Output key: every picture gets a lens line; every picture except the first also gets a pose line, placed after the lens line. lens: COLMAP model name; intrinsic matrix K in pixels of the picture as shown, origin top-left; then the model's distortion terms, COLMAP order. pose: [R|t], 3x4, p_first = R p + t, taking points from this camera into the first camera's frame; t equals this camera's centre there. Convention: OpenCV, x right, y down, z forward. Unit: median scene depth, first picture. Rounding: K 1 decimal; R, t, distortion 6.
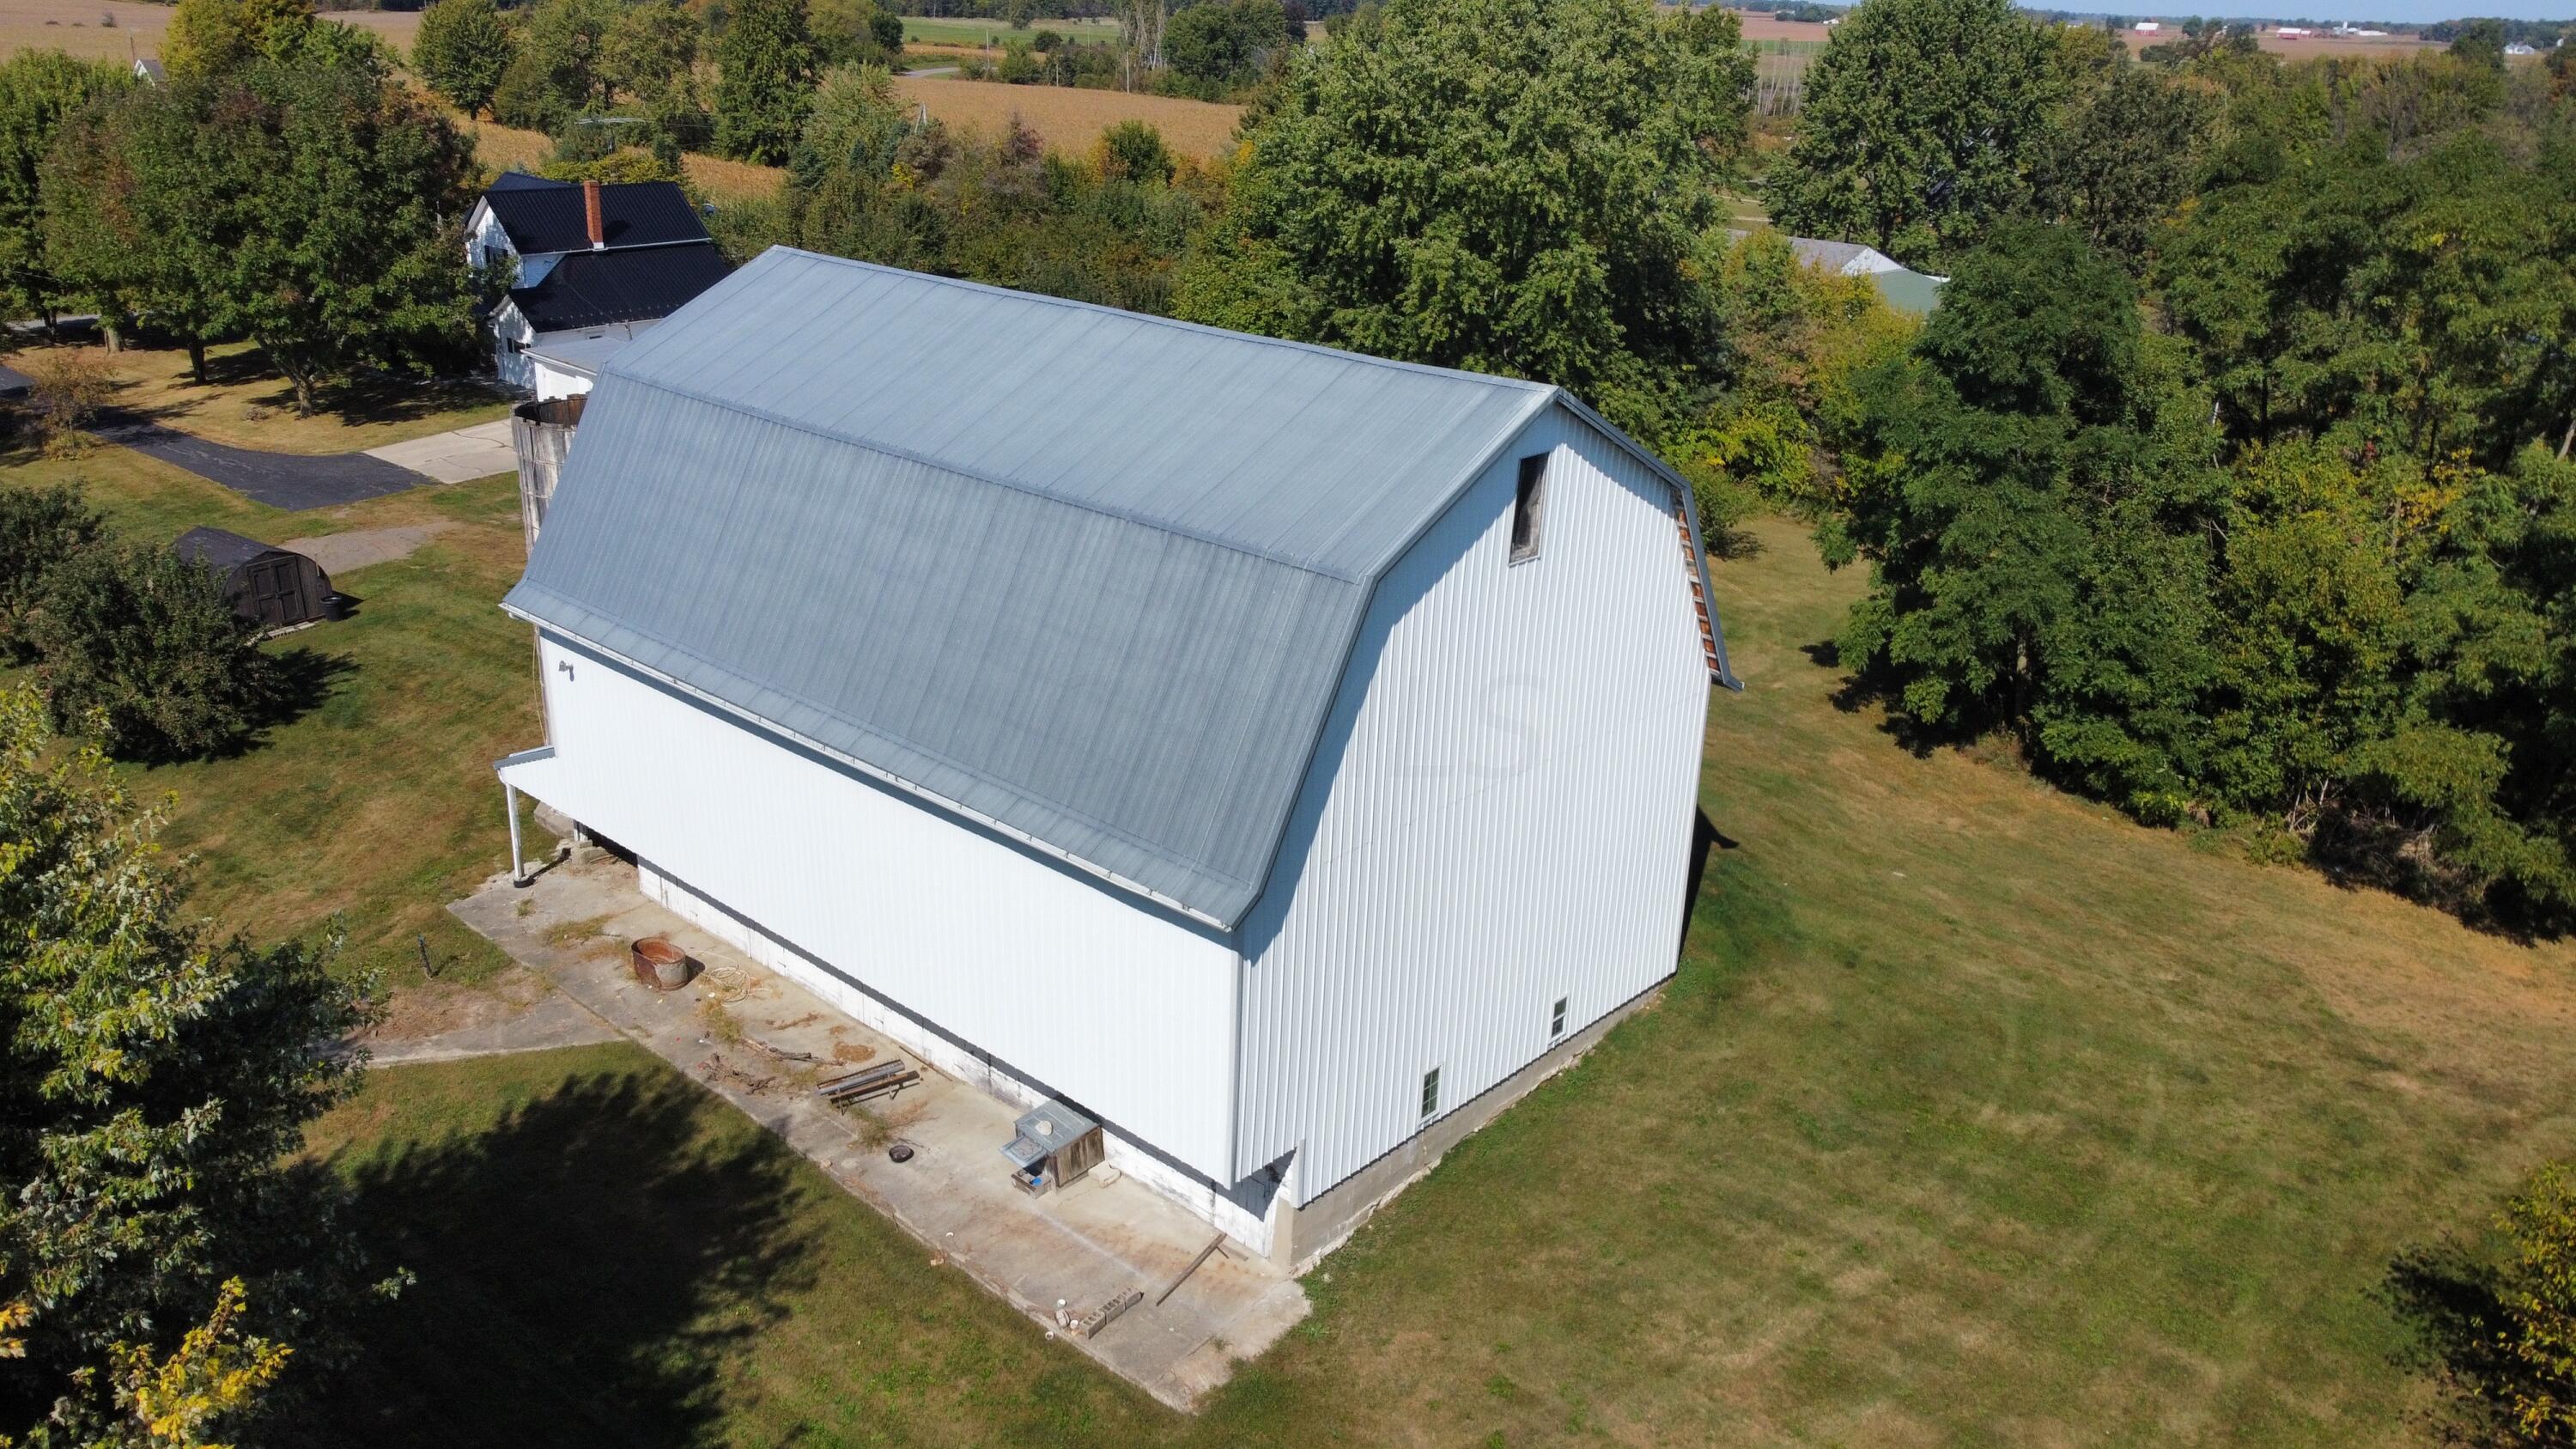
lens RADIAL K [[2058.3, 0, 1288.0], [0, 2058.3, 724.5], [0, 0, 1]] dist [-0.003025, -0.004244]
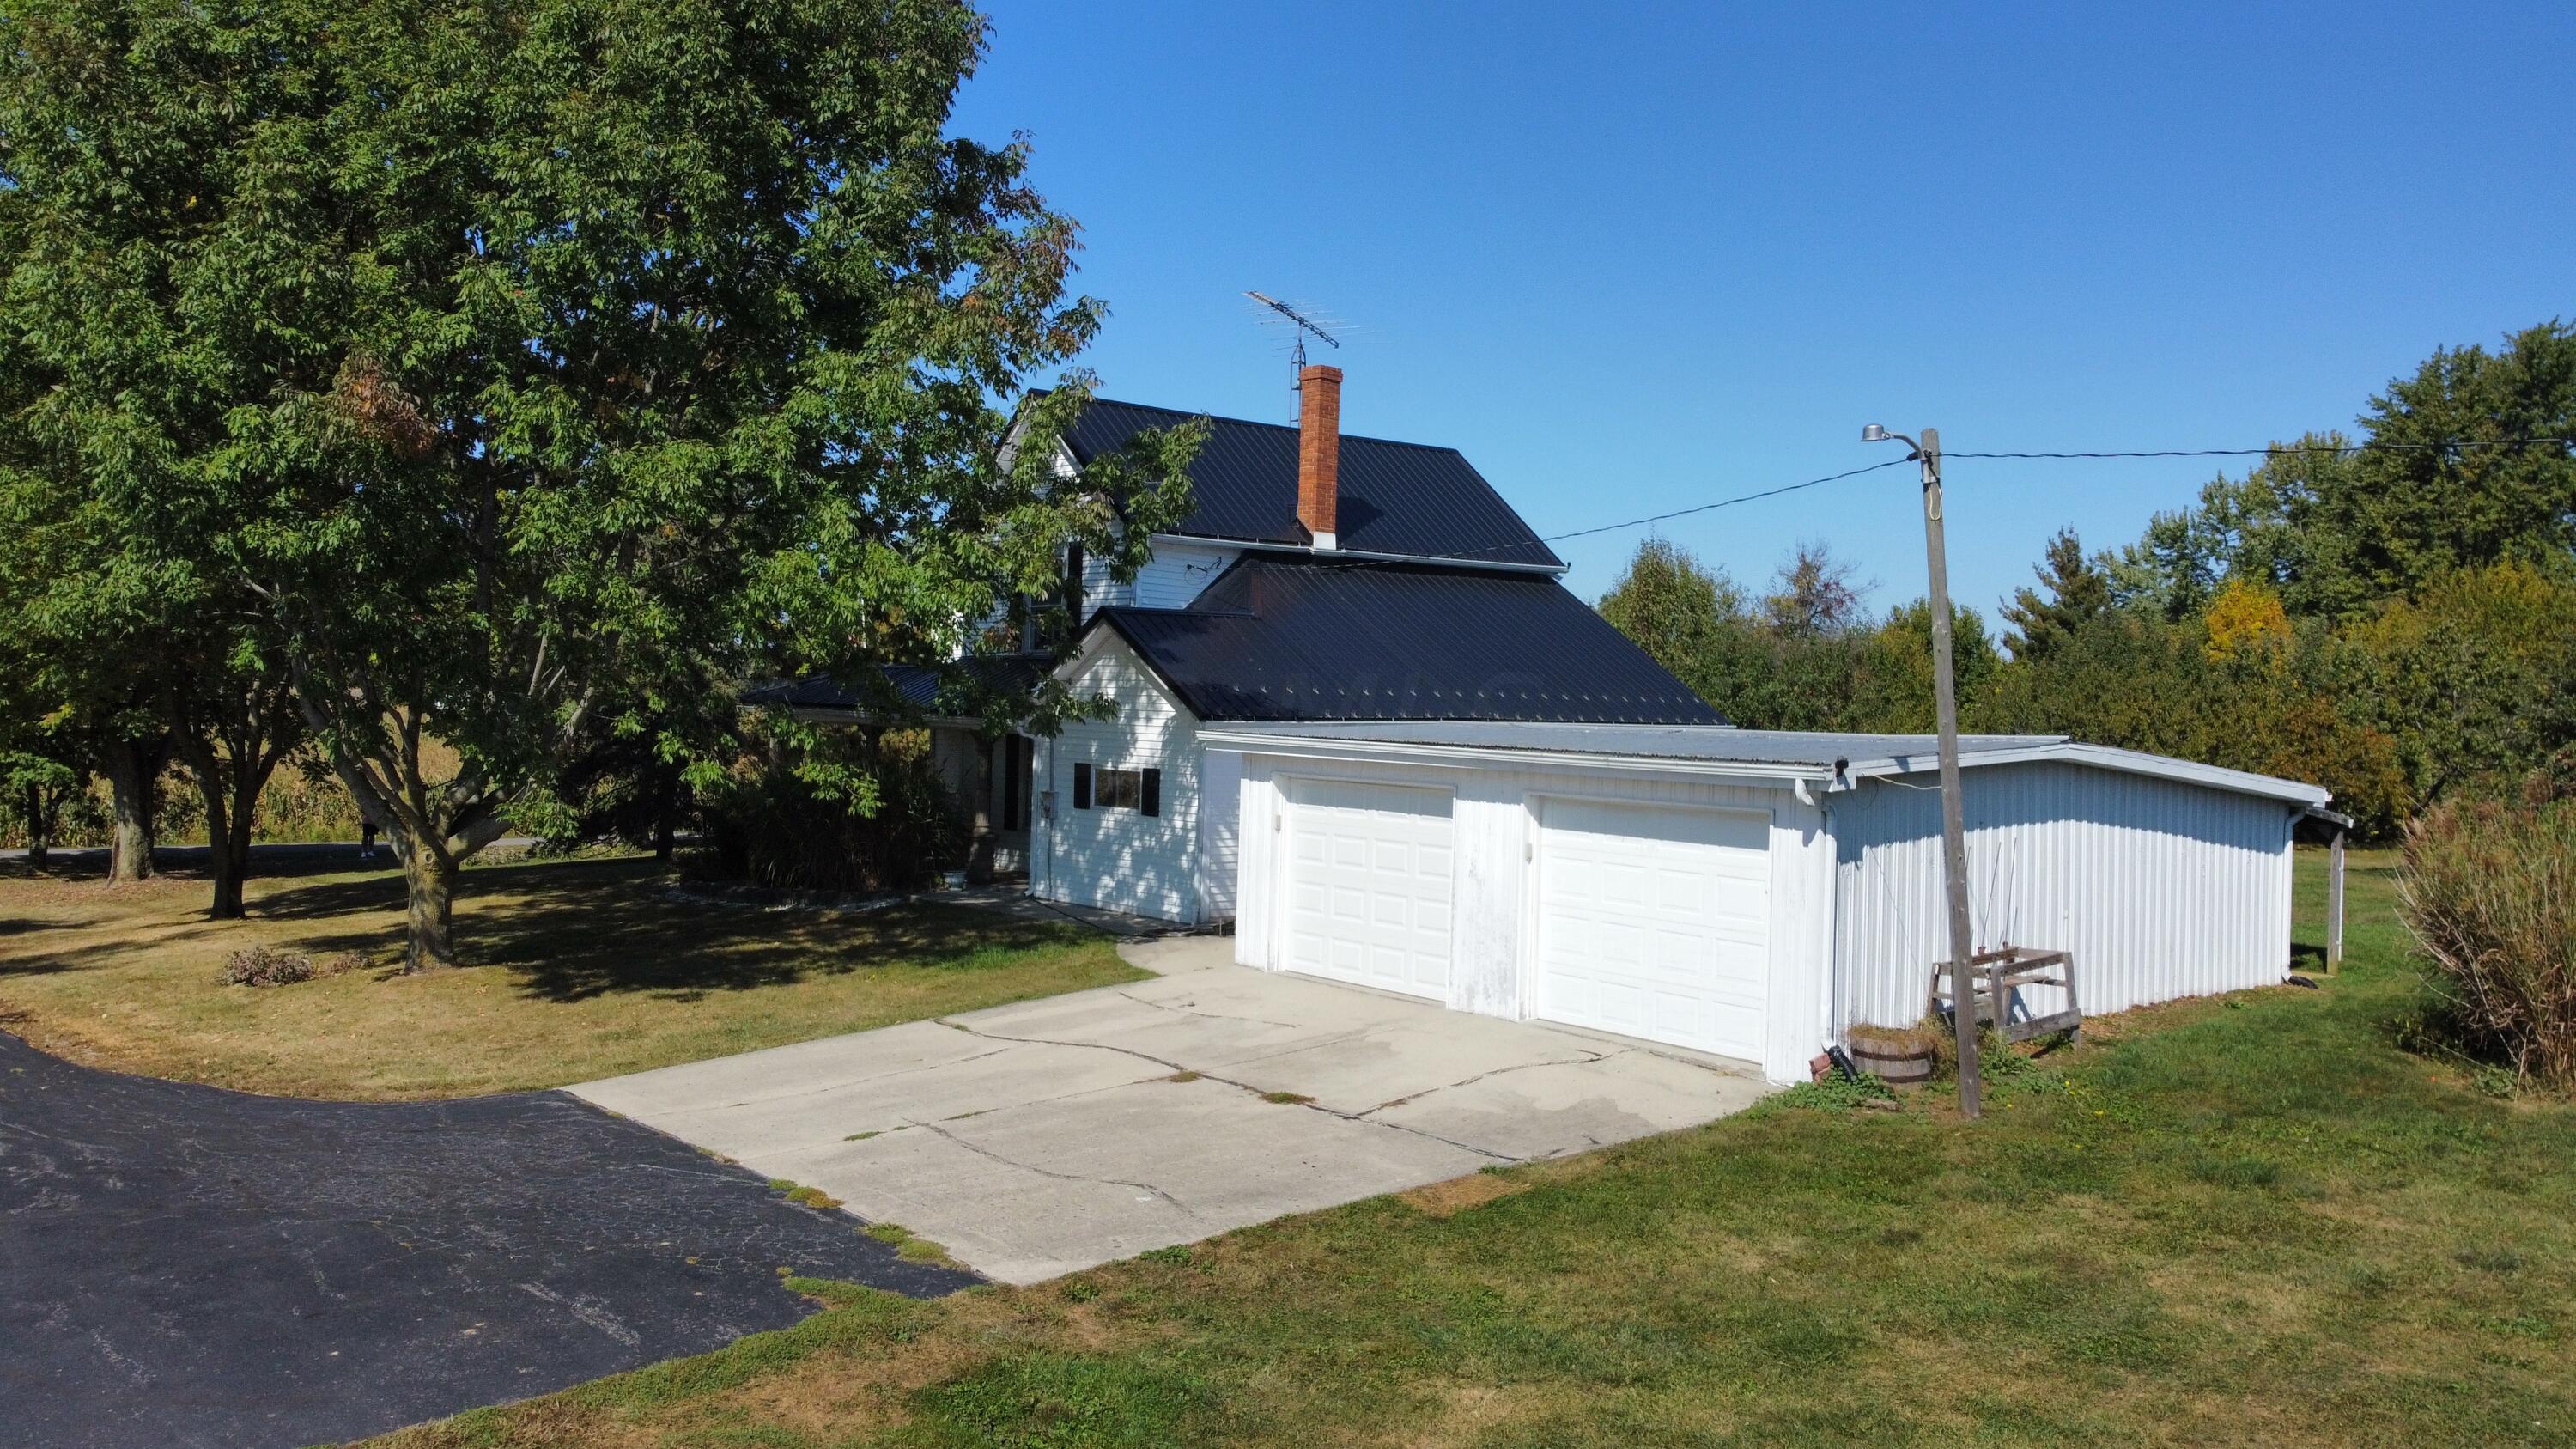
lens RADIAL K [[1953.2, 0, 1288.0], [0, 1953.2, 724.5], [0, 0, 1]] dist [0.004675, -0.003516]
pose [[0.994944, 0.007356, -0.100161, -0.335389], [-0.041798, 0.937167, -0.346368, -0.094824], [0.091320, 0.348803, 0.932736, 0.760904]]
